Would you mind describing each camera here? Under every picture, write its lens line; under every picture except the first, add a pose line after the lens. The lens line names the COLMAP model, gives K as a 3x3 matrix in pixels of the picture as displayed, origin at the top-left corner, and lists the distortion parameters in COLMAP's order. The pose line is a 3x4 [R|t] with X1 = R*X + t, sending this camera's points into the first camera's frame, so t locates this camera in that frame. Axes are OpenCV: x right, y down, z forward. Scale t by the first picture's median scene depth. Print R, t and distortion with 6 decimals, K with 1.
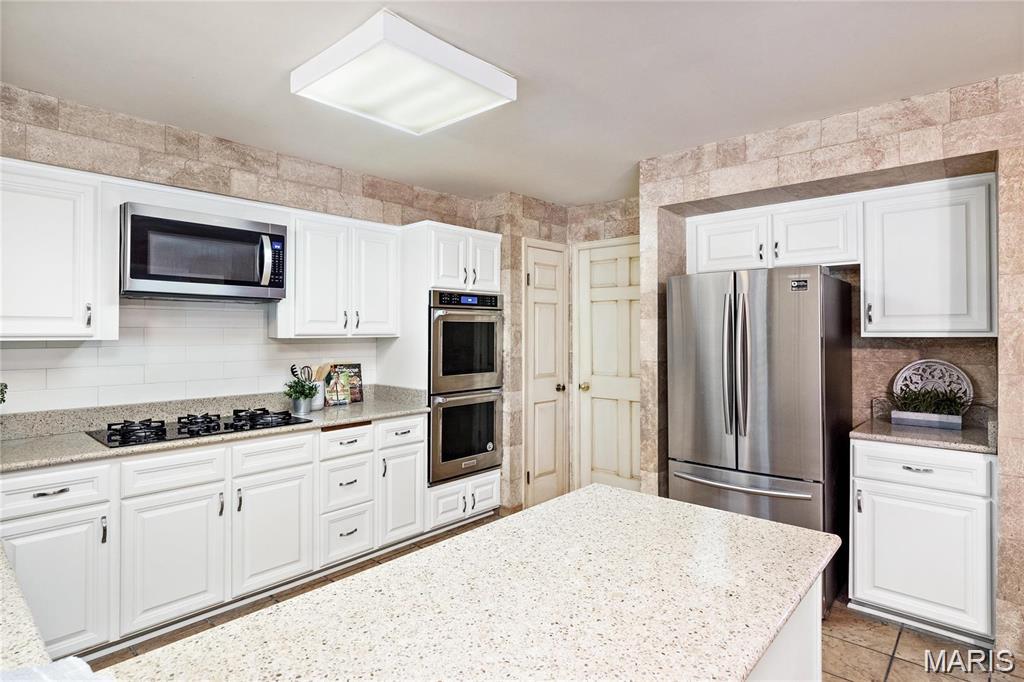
lens RADIAL K [[537.2, 0, 512.8], [0, 537.2, 326.0], [0, 0, 1]] dist [-0.002639, -0.001040]
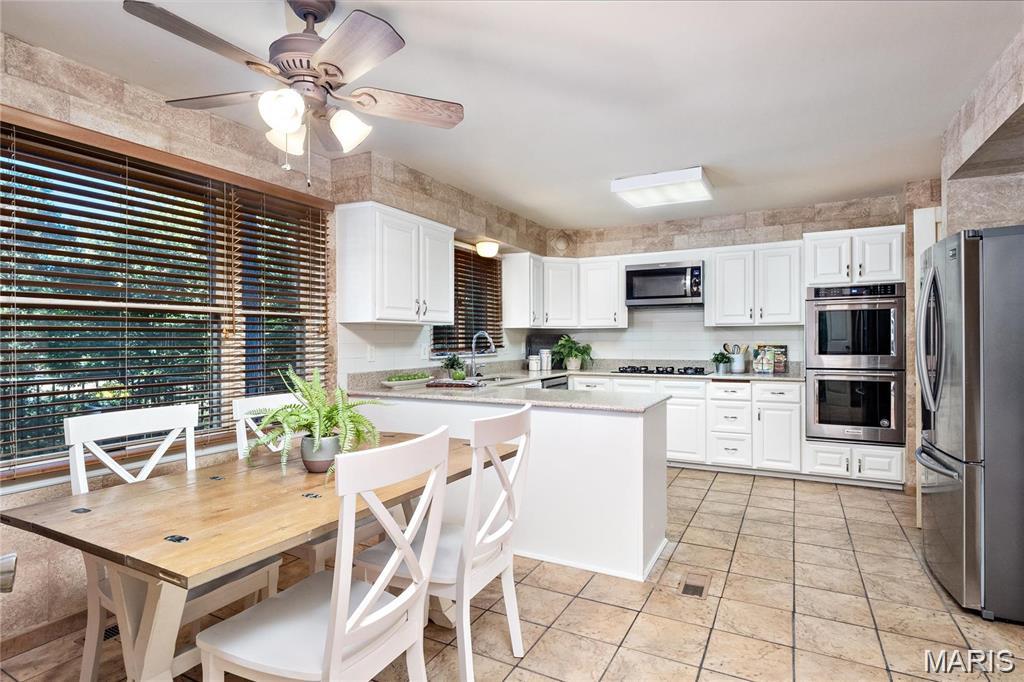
lens RADIAL K [[524.8, 0, 508.0], [0, 524.8, 336.2], [0, 0, 1]] dist [-0.003189, -0.001955]
pose [[0.227517, -0.006839, -0.973750, 0.917281], [0.013790, 0.999898, -0.003801, 0.046109], [0.973676, -0.012564, 0.227588, 0.017123]]
